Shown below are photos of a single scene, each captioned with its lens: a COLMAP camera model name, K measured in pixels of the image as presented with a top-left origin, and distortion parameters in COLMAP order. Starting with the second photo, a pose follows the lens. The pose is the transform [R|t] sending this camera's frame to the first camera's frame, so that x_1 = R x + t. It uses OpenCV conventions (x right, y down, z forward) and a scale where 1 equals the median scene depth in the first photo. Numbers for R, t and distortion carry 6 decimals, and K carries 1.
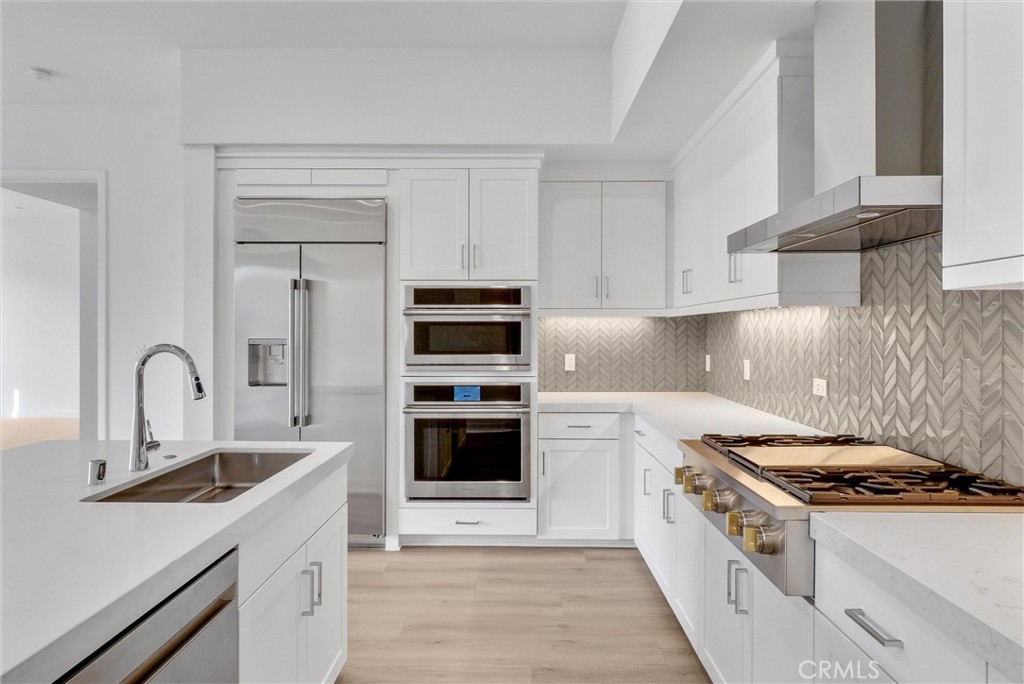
lens RADIAL K [[607.7, 0, 517.2], [0, 607.7, 333.7], [0, 0, 1]] dist [0.000120, -0.003516]
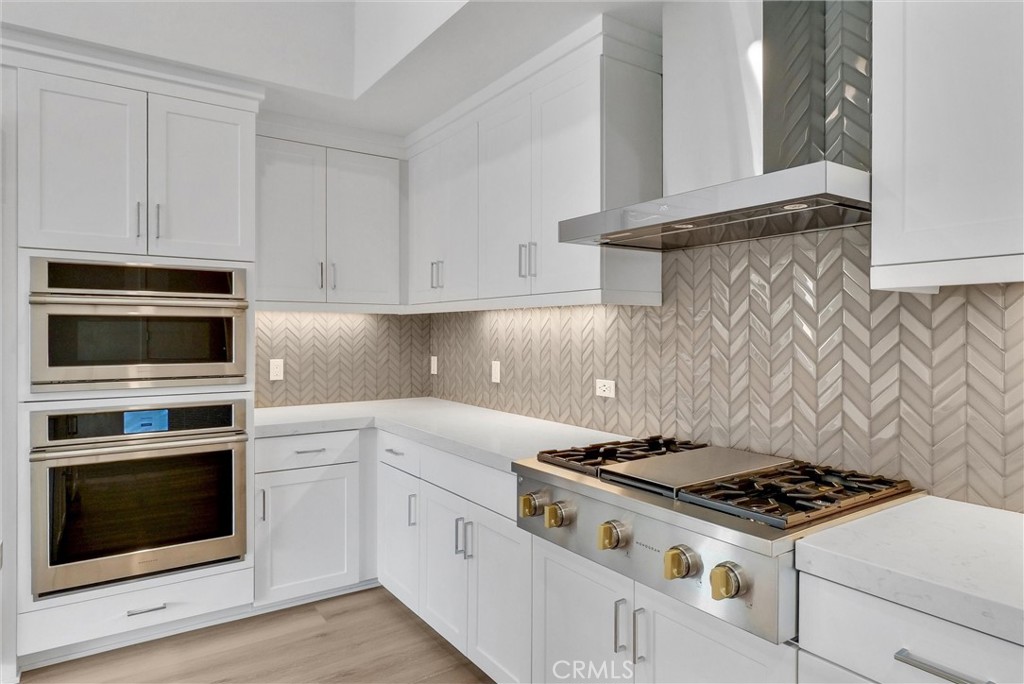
lens RADIAL K [[607.7, 0, 514.3], [0, 607.7, 335.7], [0, 0, 1]] dist [0.000120, -0.003516]
pose [[0.820152, -0.002718, 0.572139, -0.134049], [0.000586, 0.999992, 0.003910, -0.000193], [-0.572145, -0.002872, 0.820147, 0.205570]]
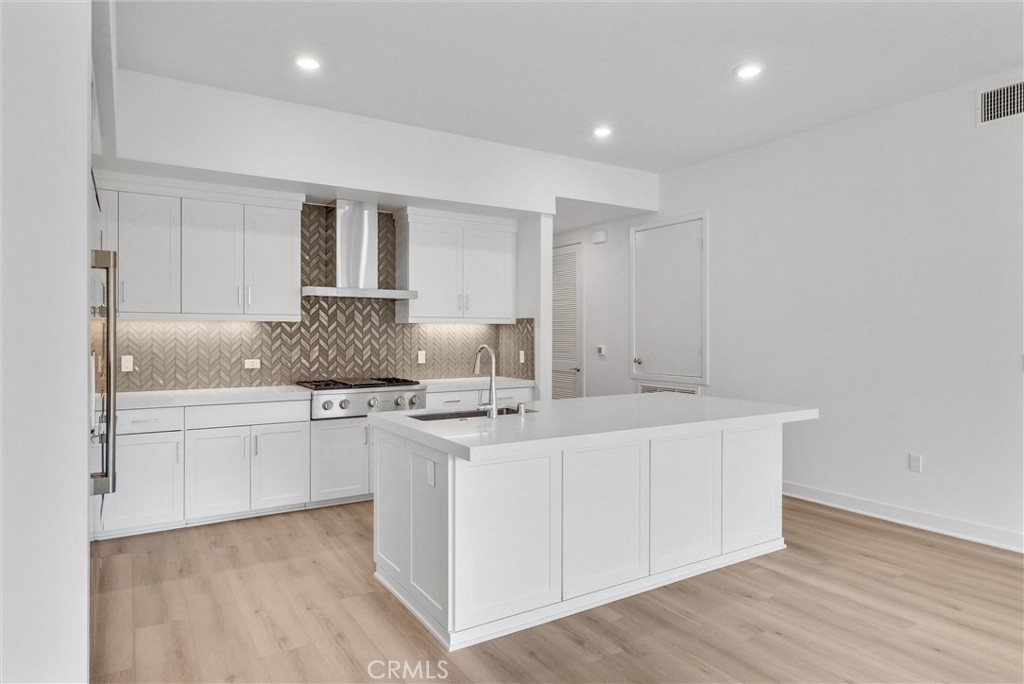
lens RADIAL K [[607.7, 0, 508.2], [0, 607.7, 335.6], [0, 0, 1]] dist [0.000120, -0.003516]
pose [[-0.536035, -0.006434, 0.844171, -1.089431], [-0.000145, 0.999972, 0.007529, -0.008906], [-0.844196, 0.003914, -0.536021, 0.979468]]
